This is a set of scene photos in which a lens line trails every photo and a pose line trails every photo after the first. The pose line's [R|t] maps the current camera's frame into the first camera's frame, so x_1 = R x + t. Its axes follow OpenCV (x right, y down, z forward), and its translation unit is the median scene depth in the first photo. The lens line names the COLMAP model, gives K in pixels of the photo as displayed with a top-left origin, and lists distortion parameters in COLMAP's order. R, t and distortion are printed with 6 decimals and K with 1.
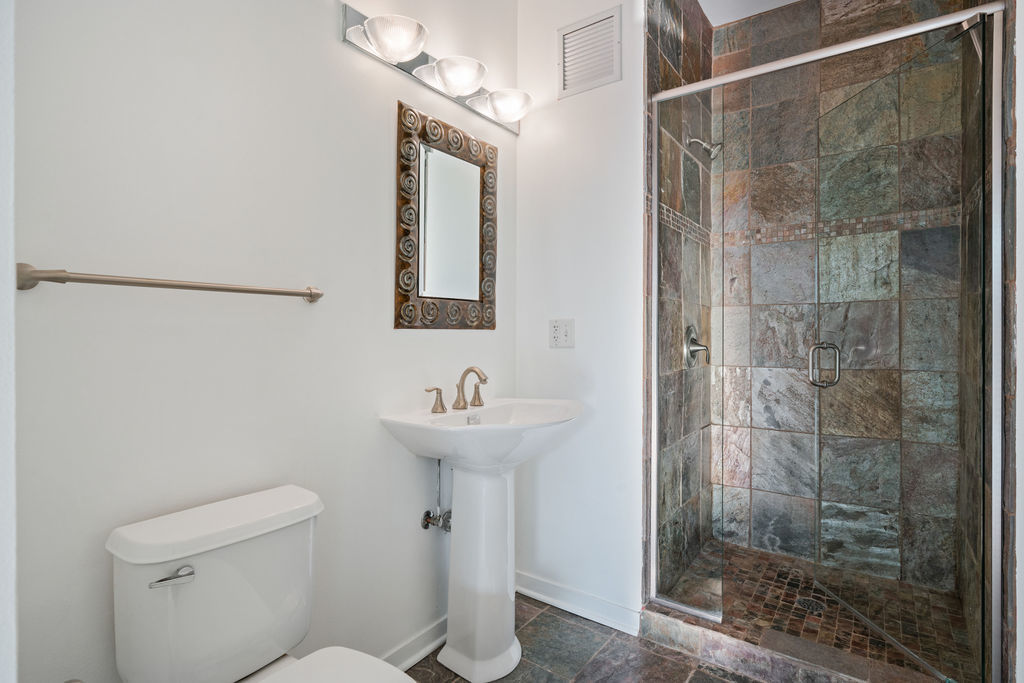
lens RADIAL K [[487.8, 0, 512.0], [0, 487.8, 341.5], [0, 0, 1]] dist [-0.004697, 0.004027]
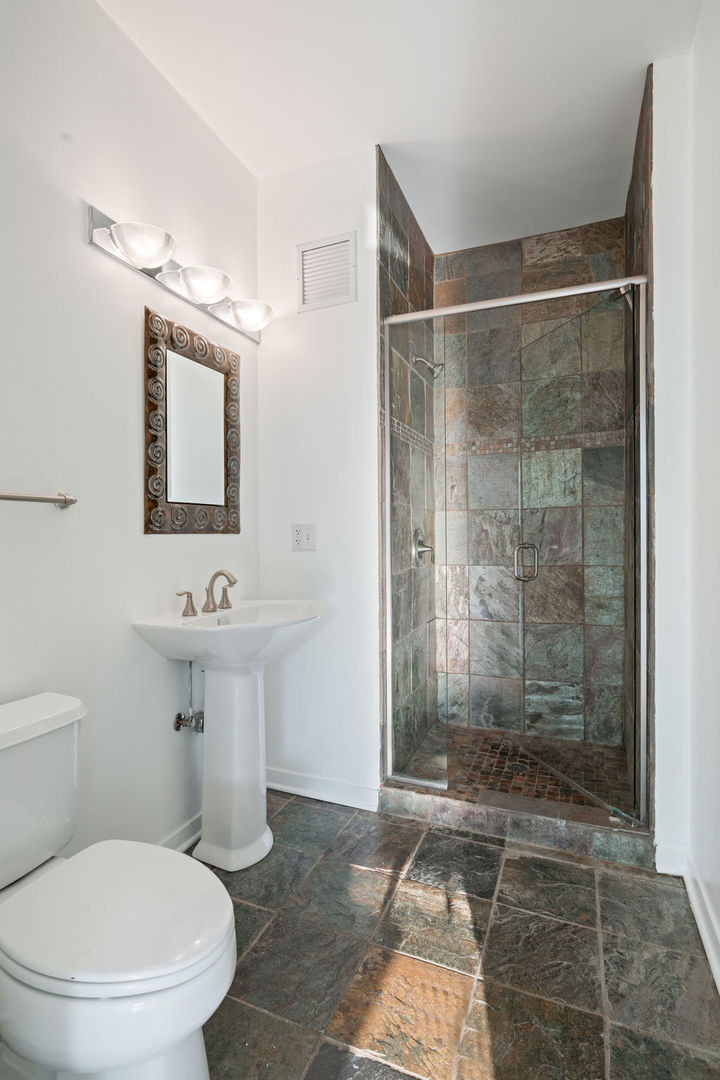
lens RADIAL K [[553.2, 0, 360.0], [0, 553.2, 540.0], [0, 0, 1]] dist [0.001308, 0.000497]
pose [[0.965283, -0.007675, 0.261092, -0.092376], [0.008052, 0.999968, -0.000374, -0.008495], [-0.261081, 0.002463, 0.965314, -0.182670]]
